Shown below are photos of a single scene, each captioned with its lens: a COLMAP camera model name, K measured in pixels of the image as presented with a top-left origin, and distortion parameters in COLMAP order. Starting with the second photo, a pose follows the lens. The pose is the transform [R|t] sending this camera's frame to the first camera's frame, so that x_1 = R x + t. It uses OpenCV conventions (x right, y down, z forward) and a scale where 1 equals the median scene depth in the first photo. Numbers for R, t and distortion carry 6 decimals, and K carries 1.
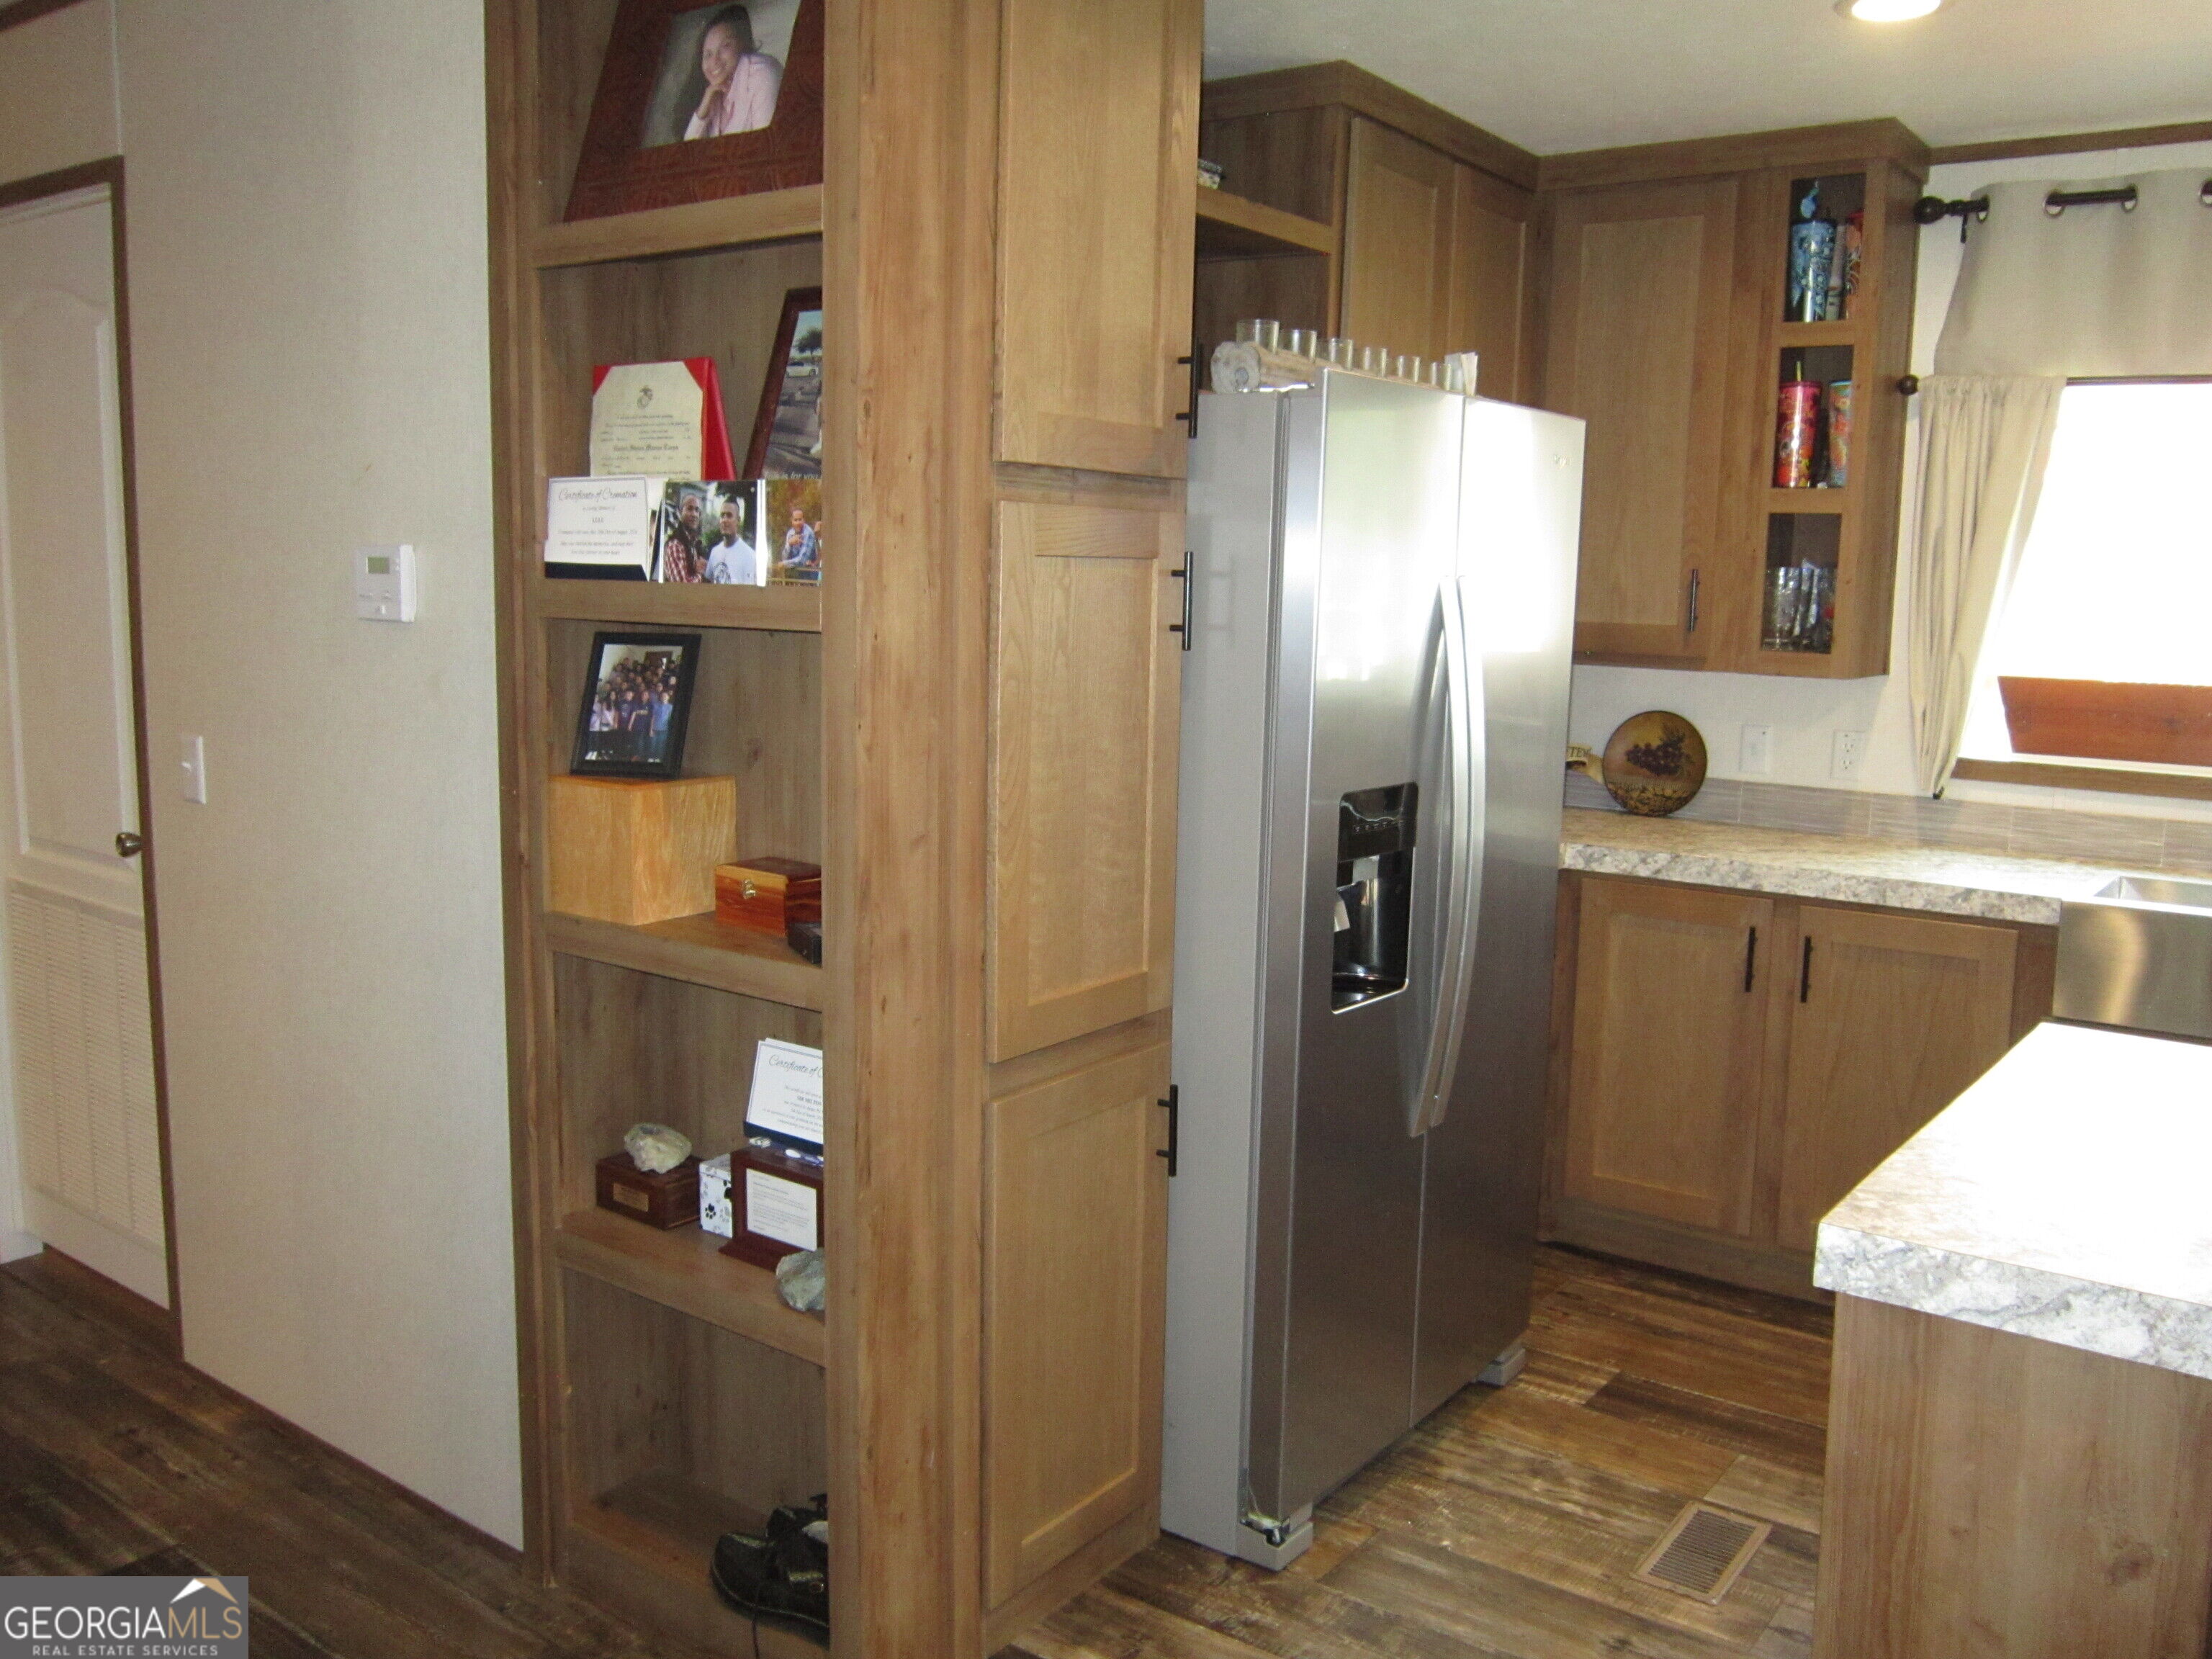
lens RADIAL K [[1813.4, 0, 1113.6], [0, 1813.4, 834.1], [0, 0, 1]] dist [-0.048458, 0.025164]
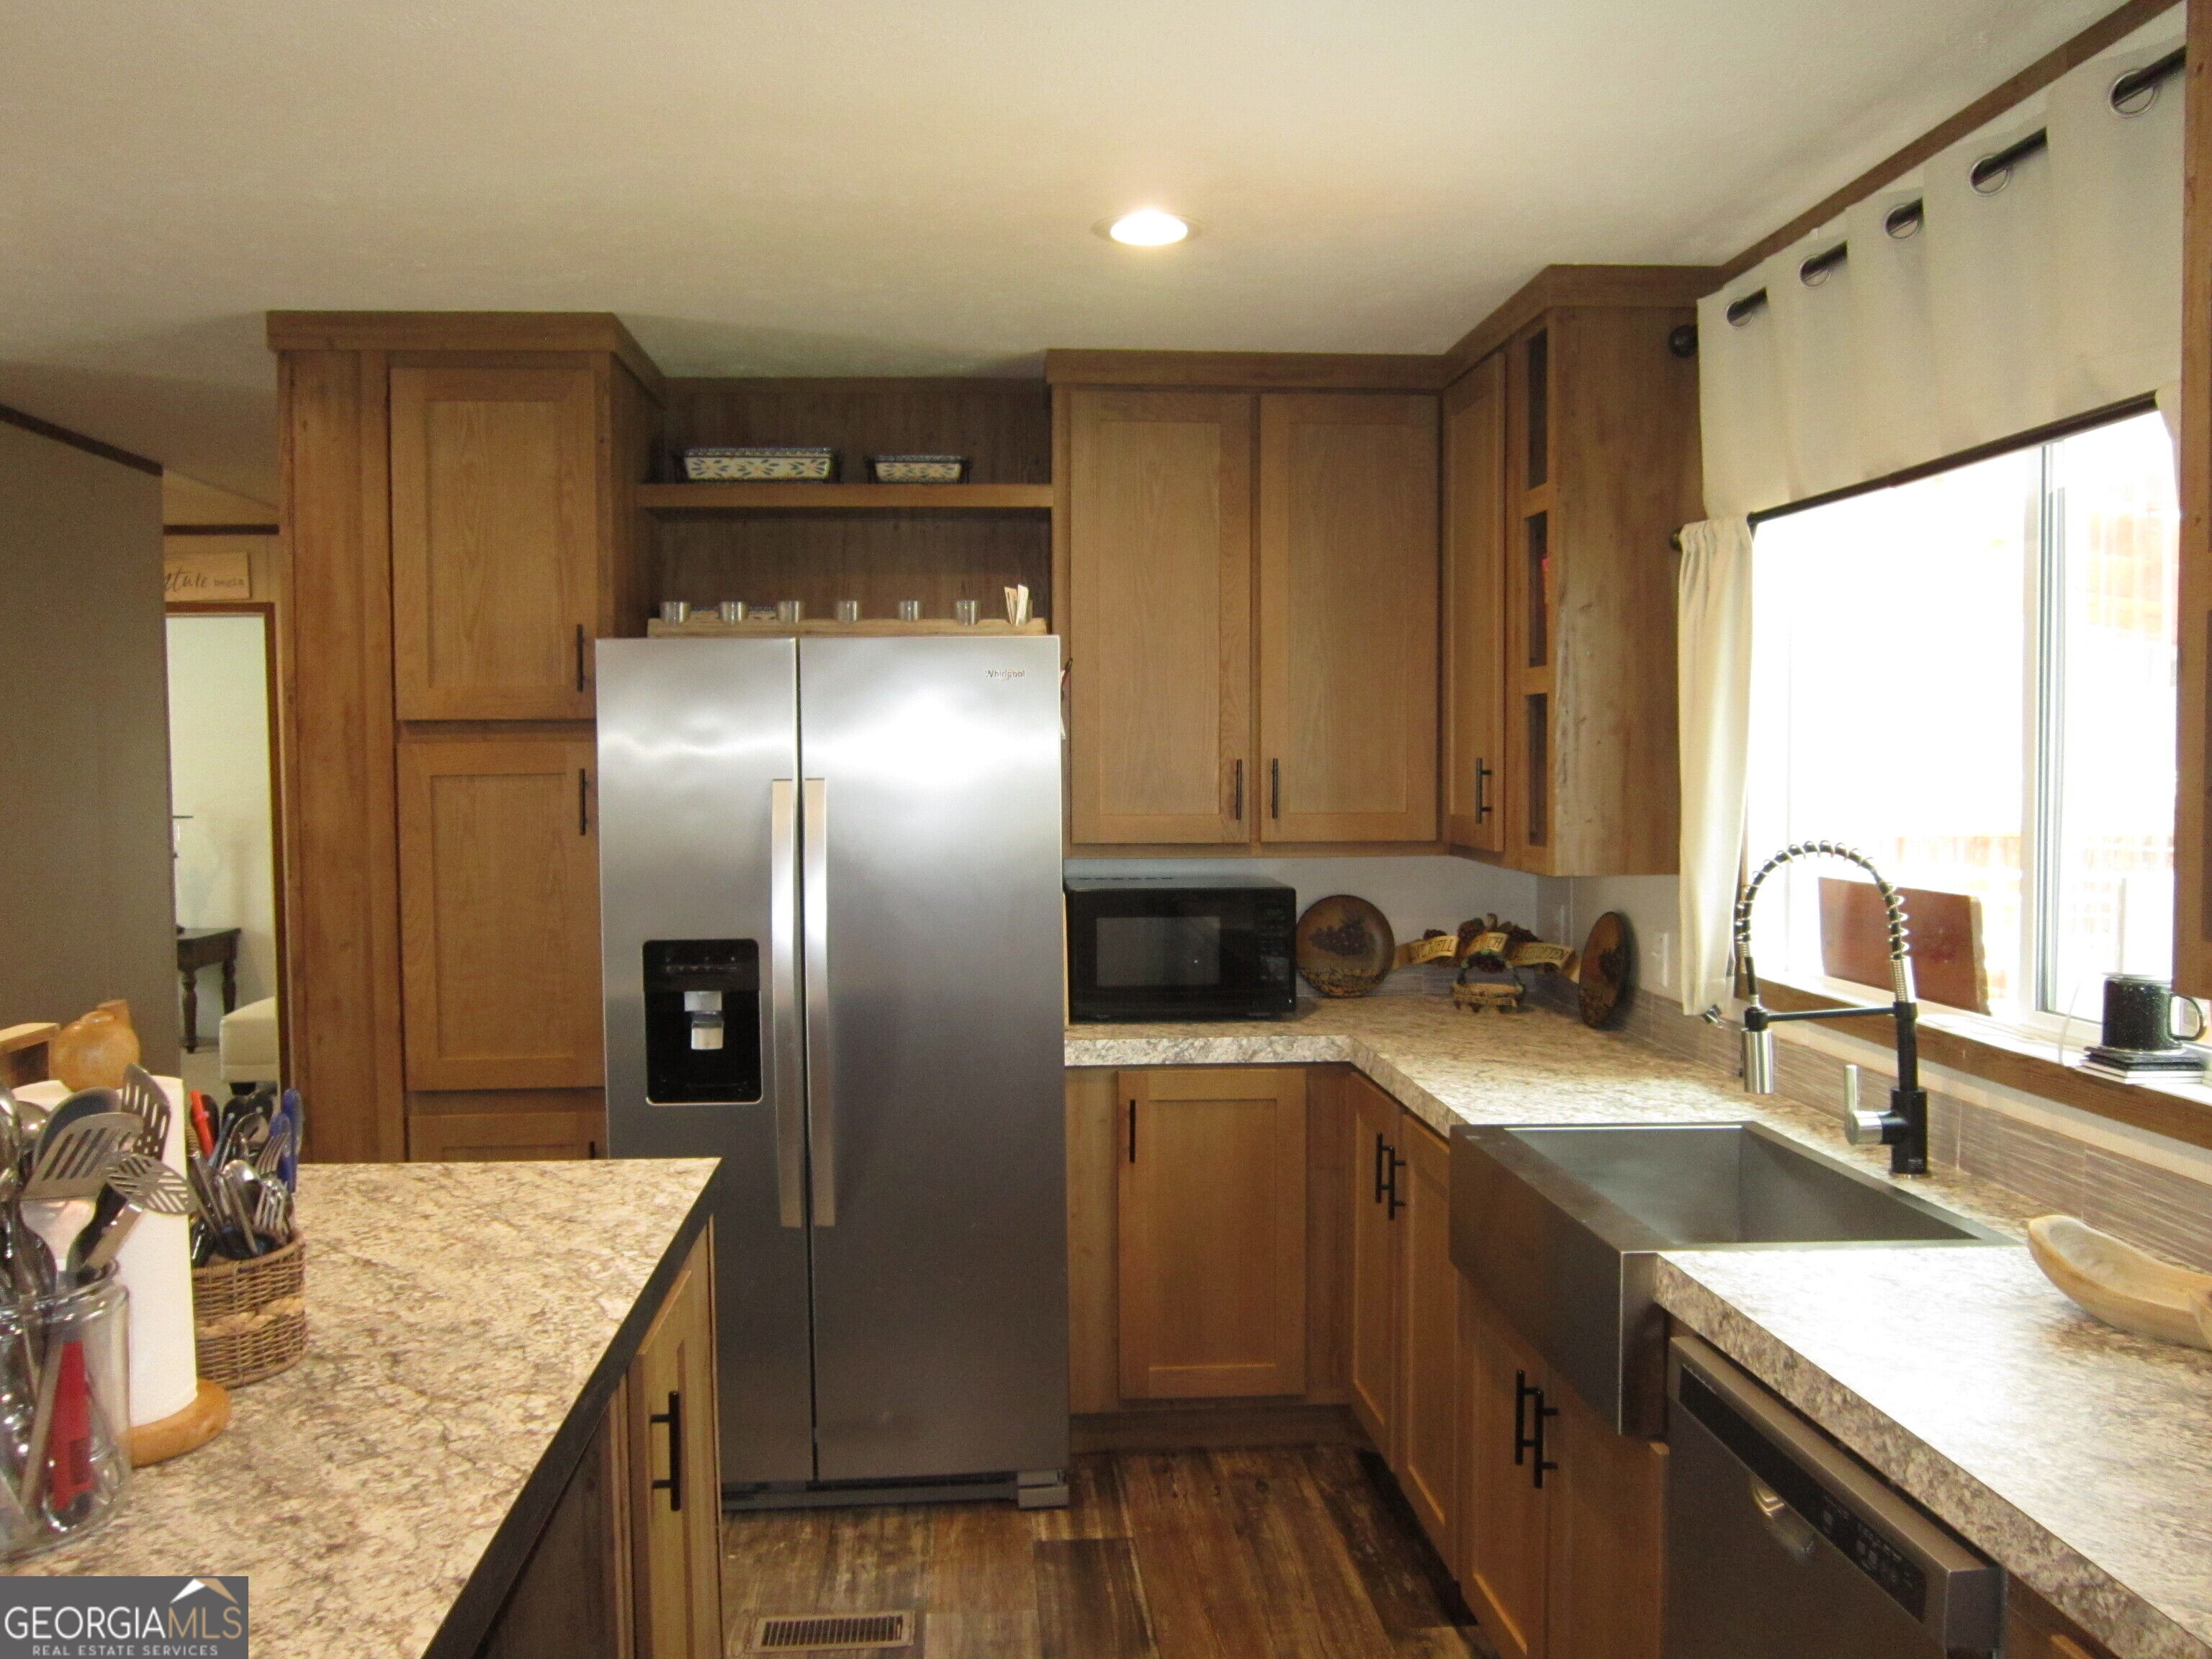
lens RADIAL K [[1813.4, 0, 1145.5], [0, 1813.4, 834.3], [0, 0, 1]] dist [-0.048458, 0.025164]
pose [[0.657414, 0.005334, -0.753510, 1.150148], [-0.086125, 0.993954, -0.068105, -0.034262], [0.748591, 0.109670, 0.653899, 0.312350]]
